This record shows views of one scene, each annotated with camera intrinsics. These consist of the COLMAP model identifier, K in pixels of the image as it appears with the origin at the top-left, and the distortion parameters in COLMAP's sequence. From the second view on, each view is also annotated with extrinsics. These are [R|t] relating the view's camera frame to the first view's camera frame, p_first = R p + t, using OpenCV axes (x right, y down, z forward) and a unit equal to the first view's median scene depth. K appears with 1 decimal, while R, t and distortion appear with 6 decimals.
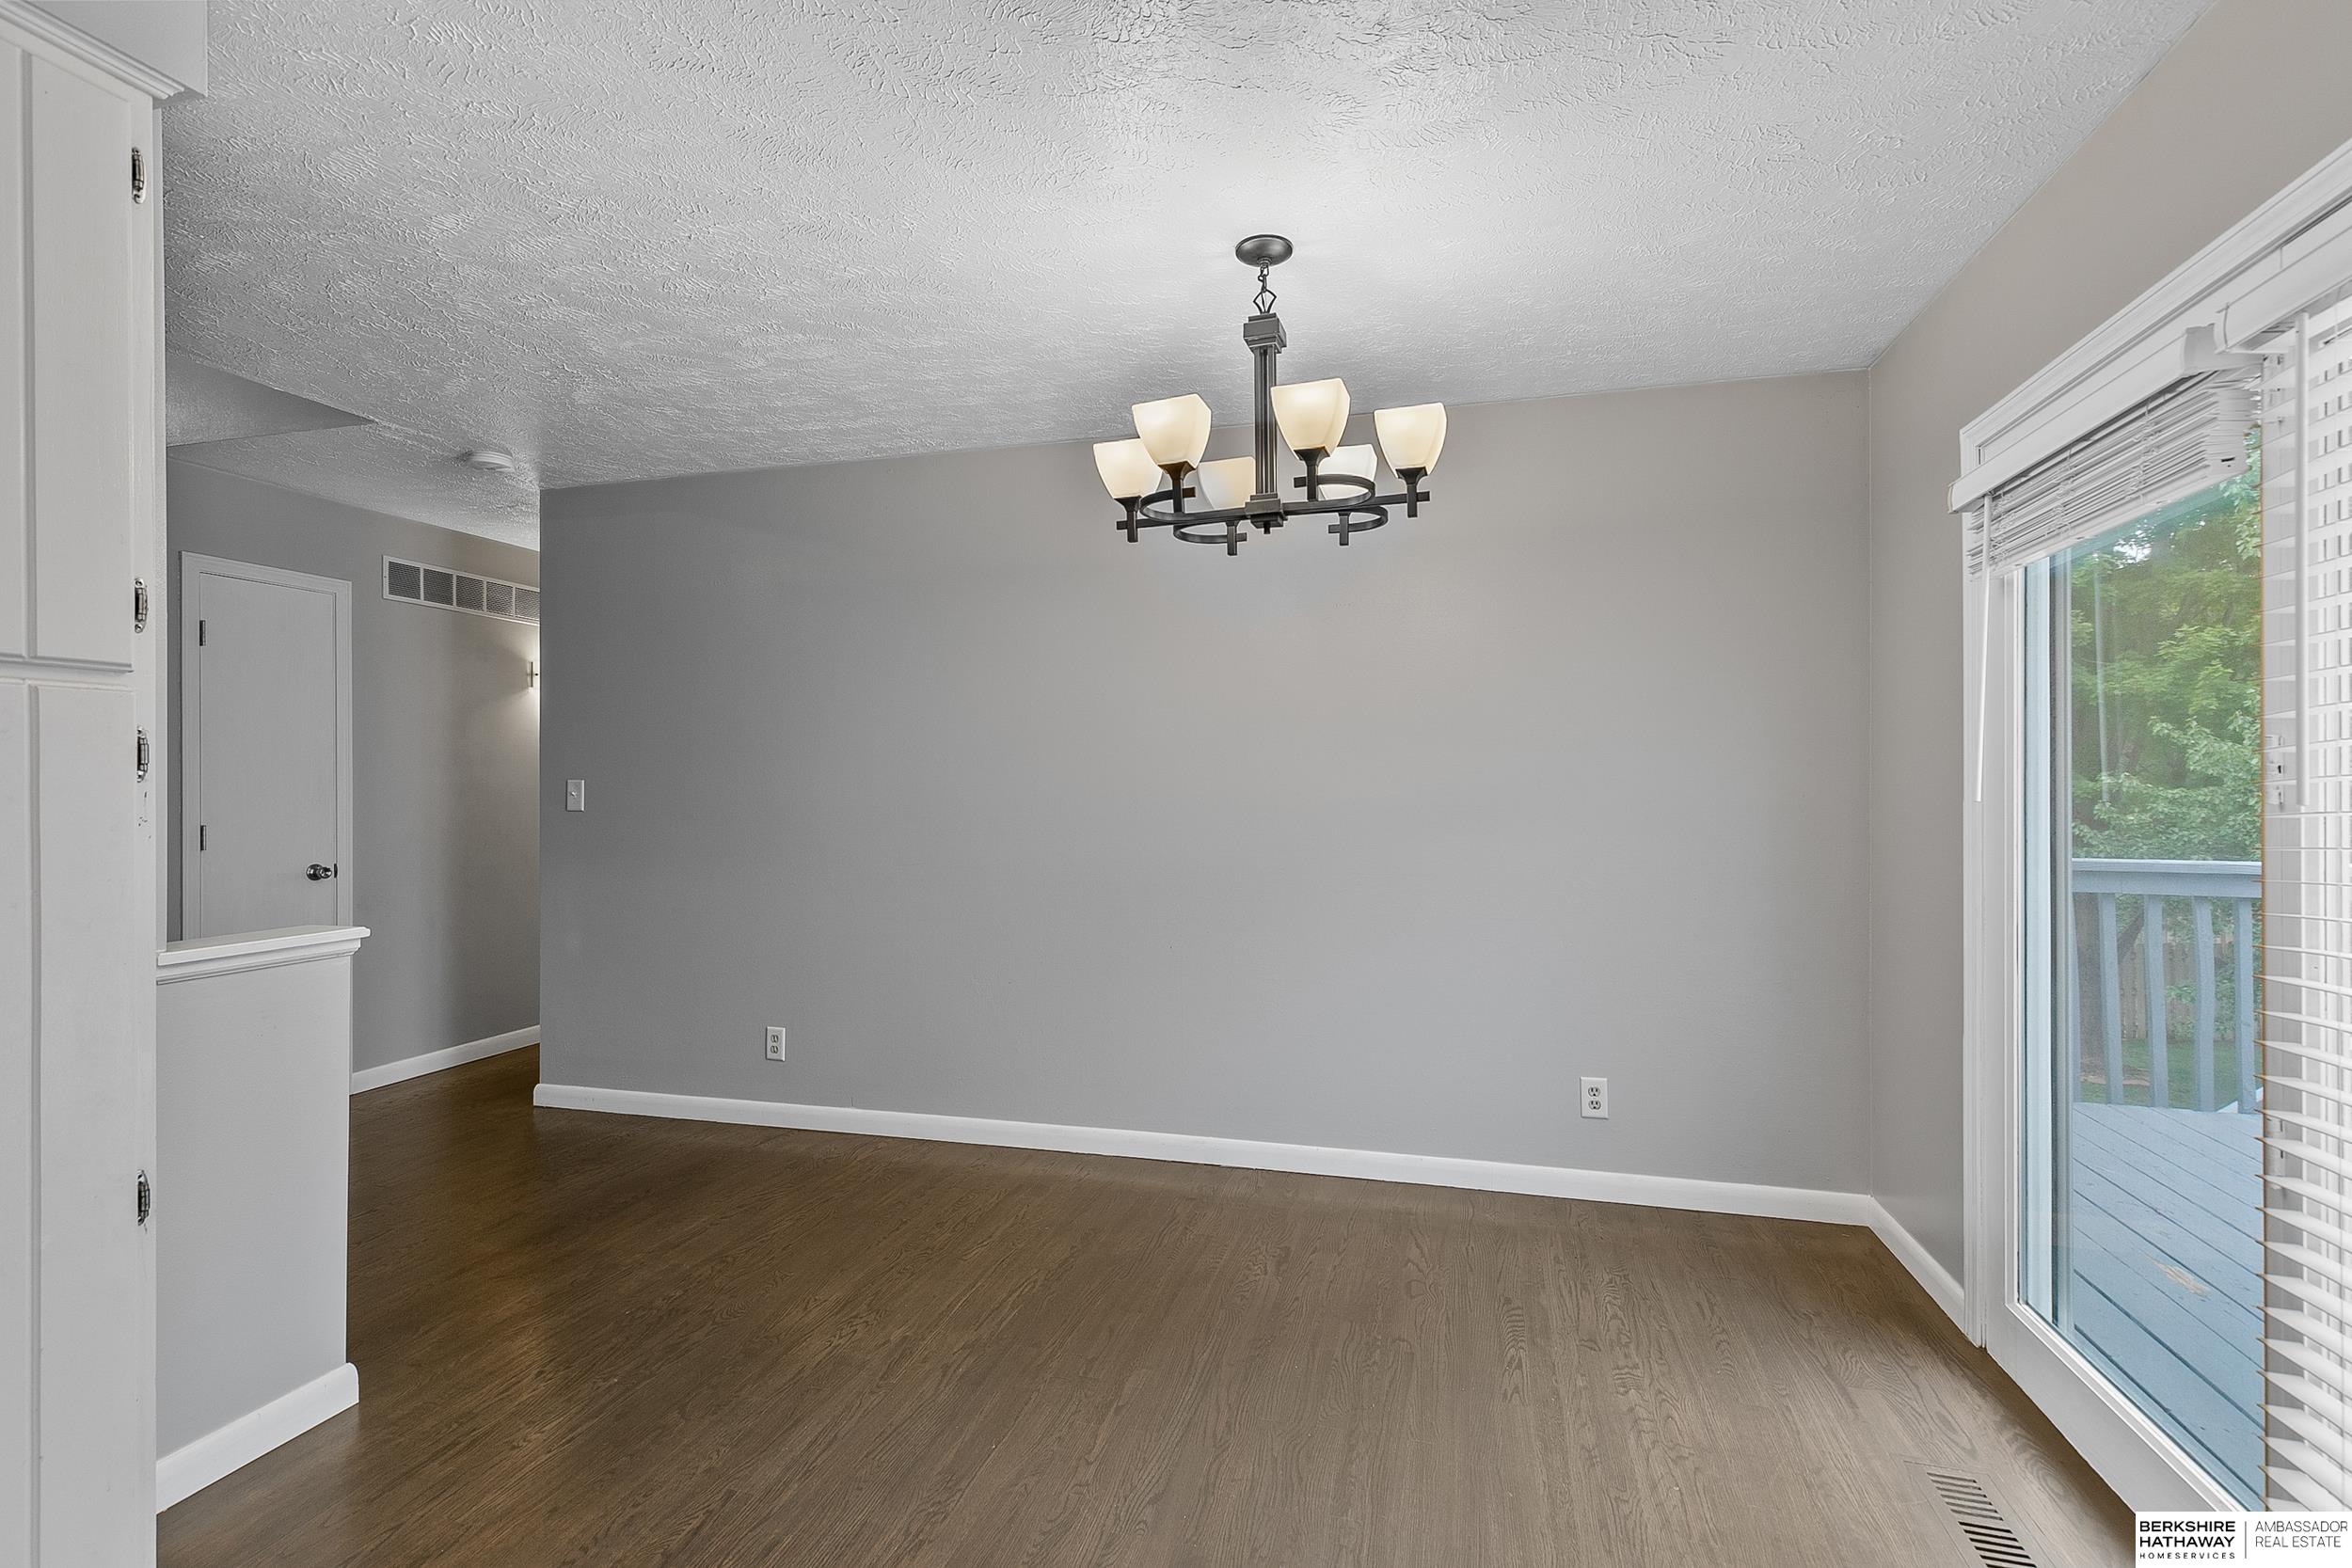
lens RADIAL K [[1055.4, 0, 1197.8], [0, 1055.4, 790.9], [0, 0, 1]] dist [0.000373, 0.000744]
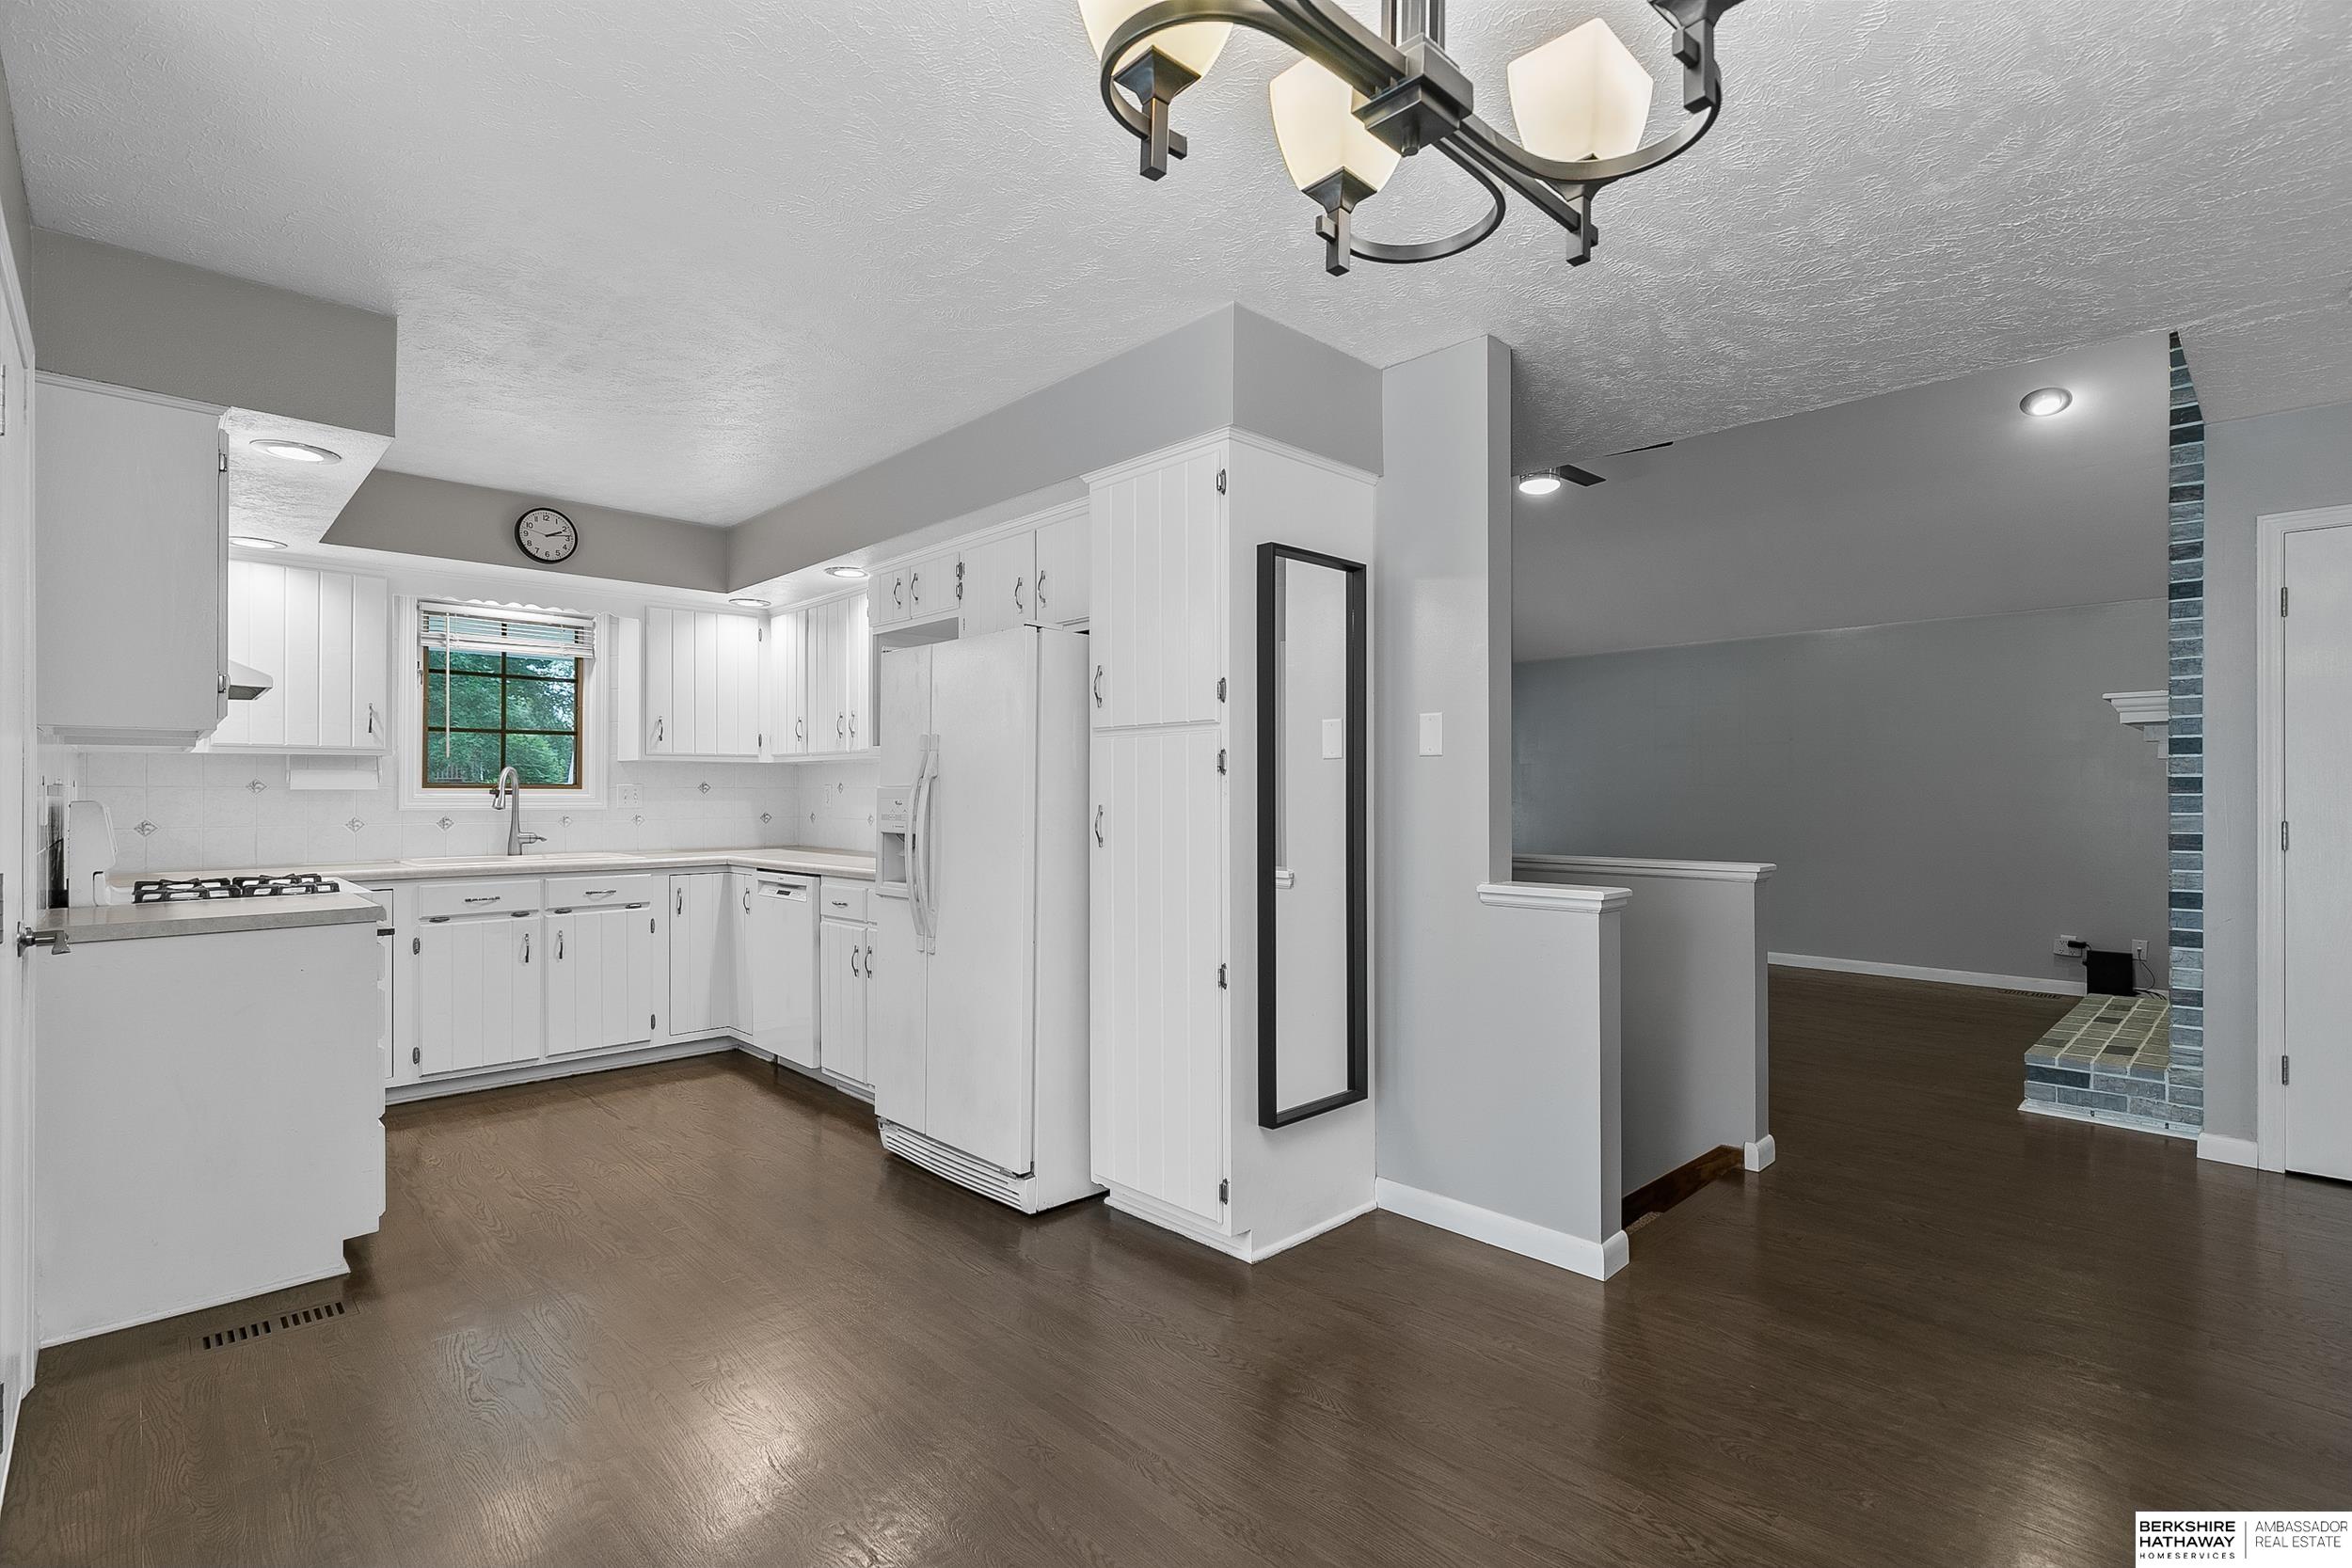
lens RADIAL K [[1094.9, 0, 1174.7], [0, 1094.9, 775.7], [0, 0, 1]] dist [-0.001116, -0.000483]
pose [[-0.516379, -0.000972, -0.856360, 0.508202], [0.003497, 0.999989, -0.003244, -0.001272], [0.856353, -0.004670, -0.516370, 1.164349]]
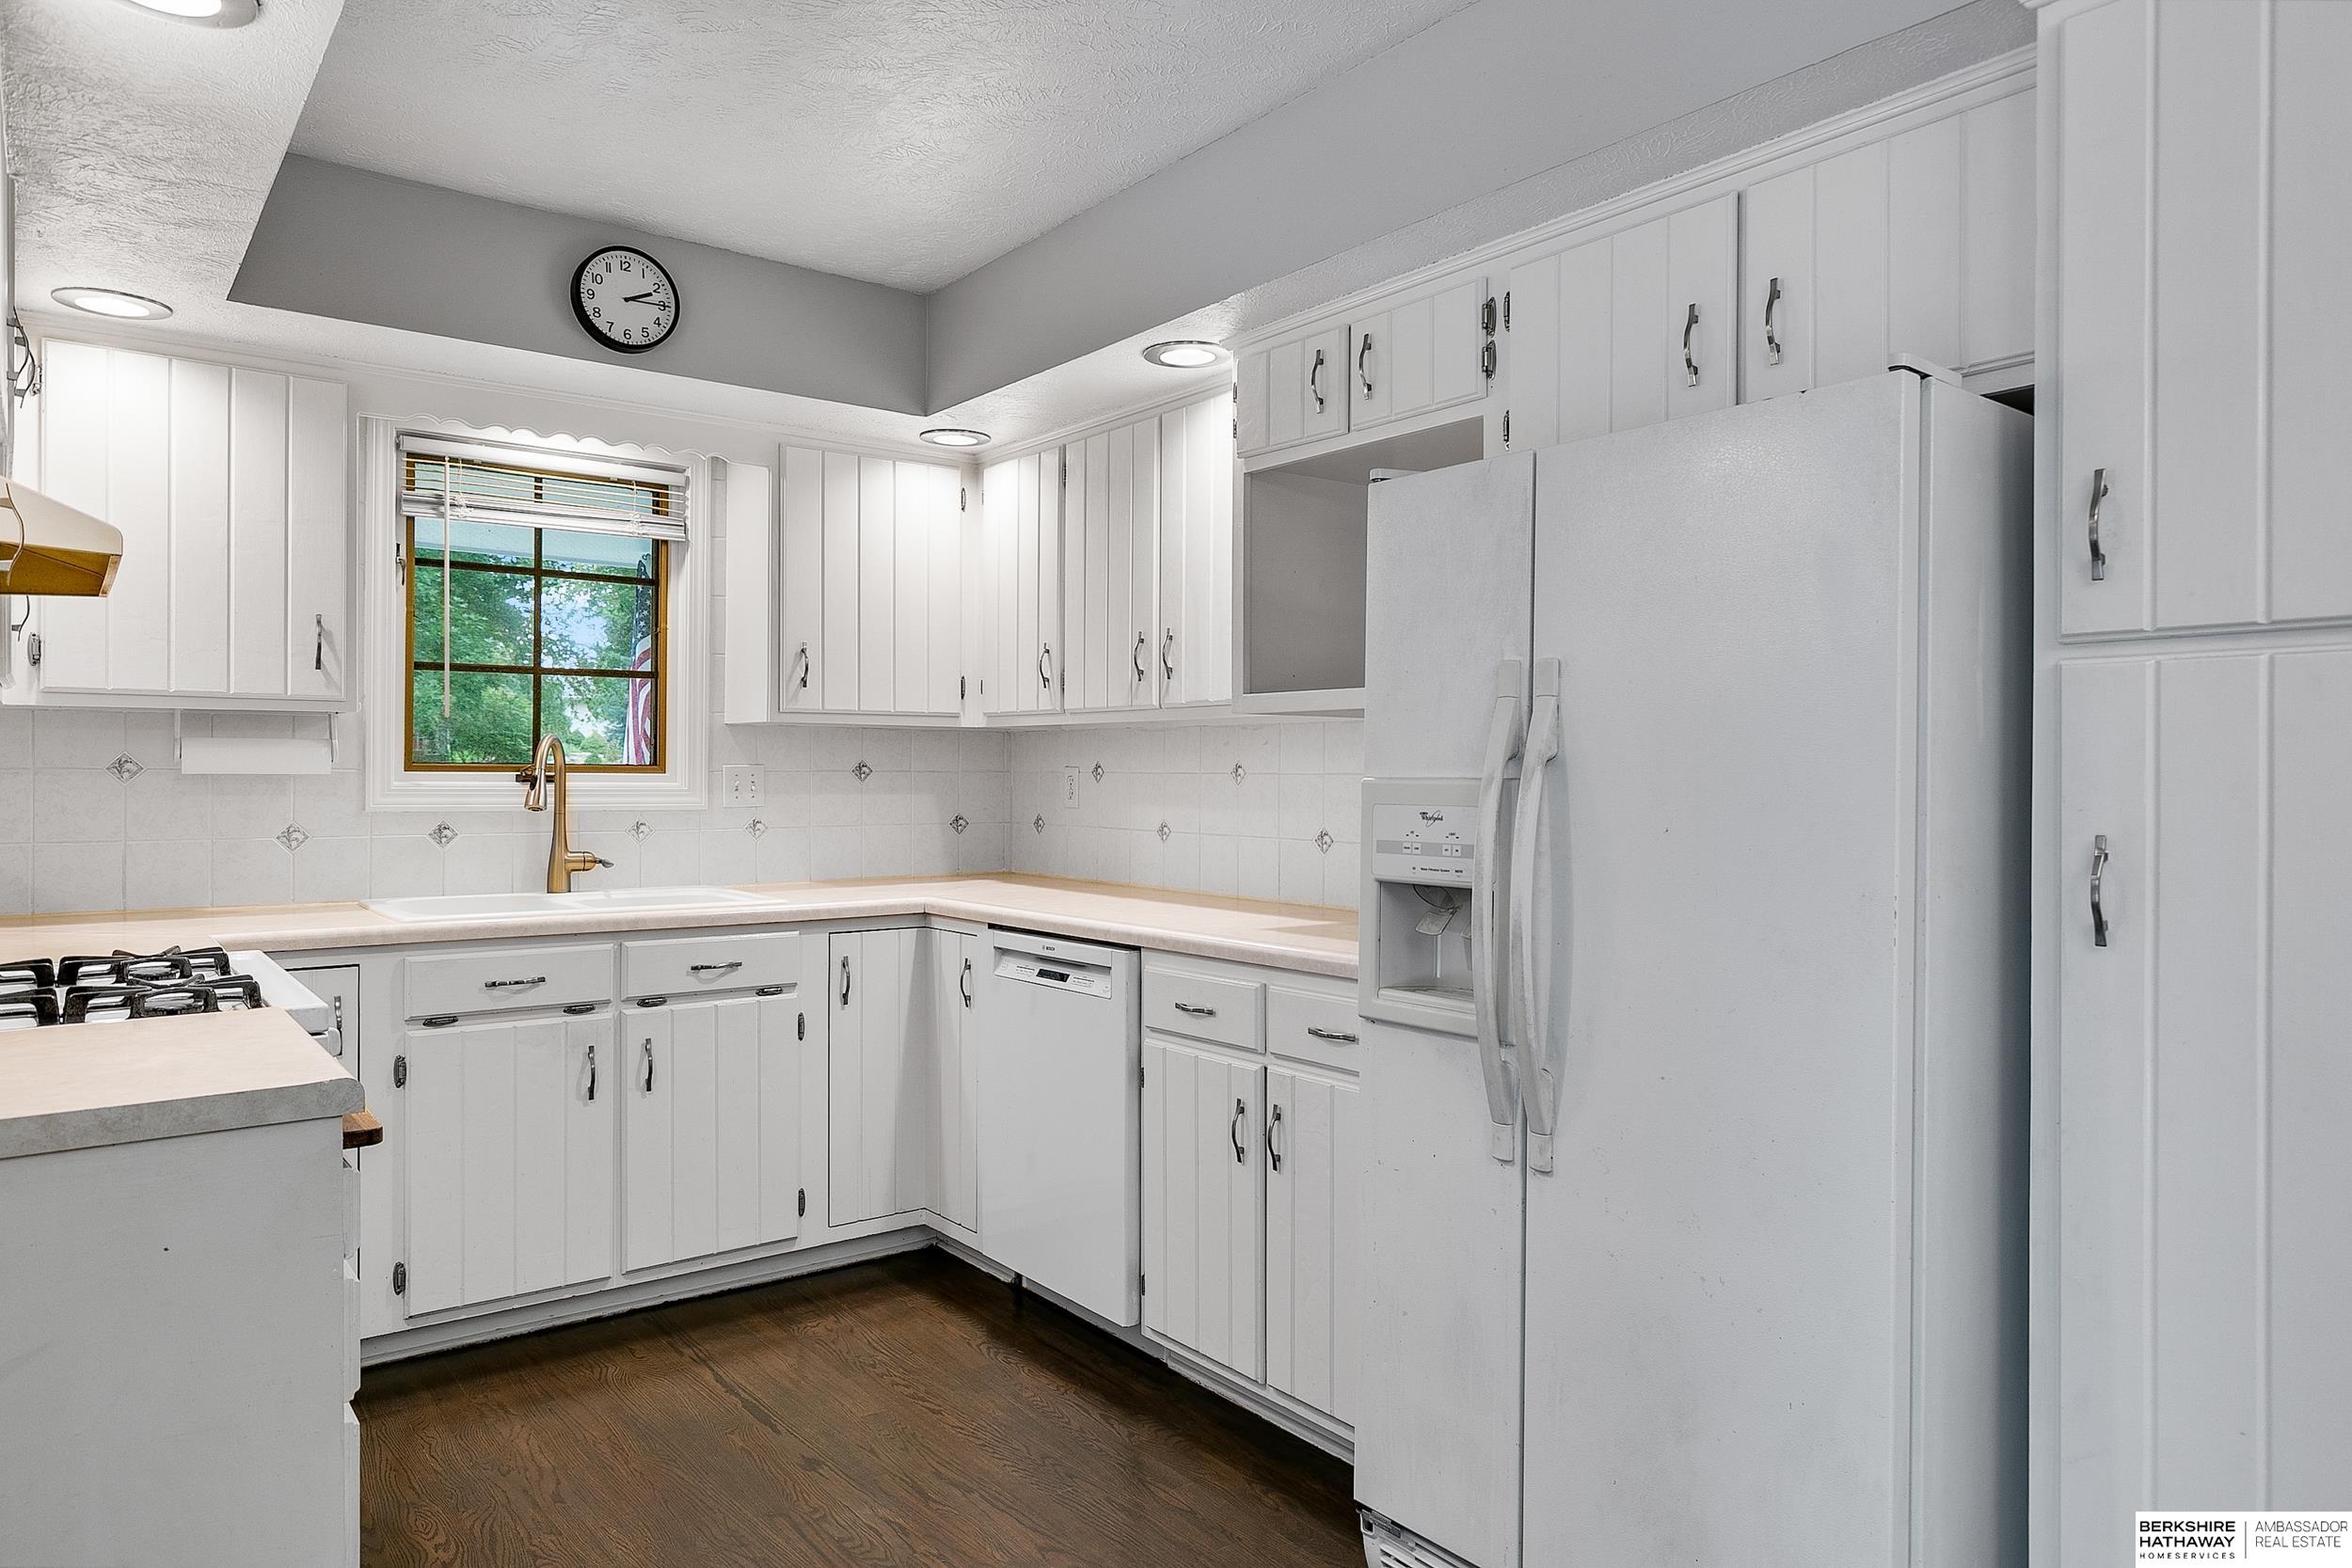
lens RADIAL K [[1519.9, 0, 1173.1], [0, 1519.9, 756.9], [0, 0, 1]] dist [0.005126, 0.001186]
pose [[-0.613564, 0.001339, -0.789644, 0.274507], [-0.000392, 0.999998, 0.002000, -0.007284], [0.789645, 0.001537, -0.613562, 0.585788]]
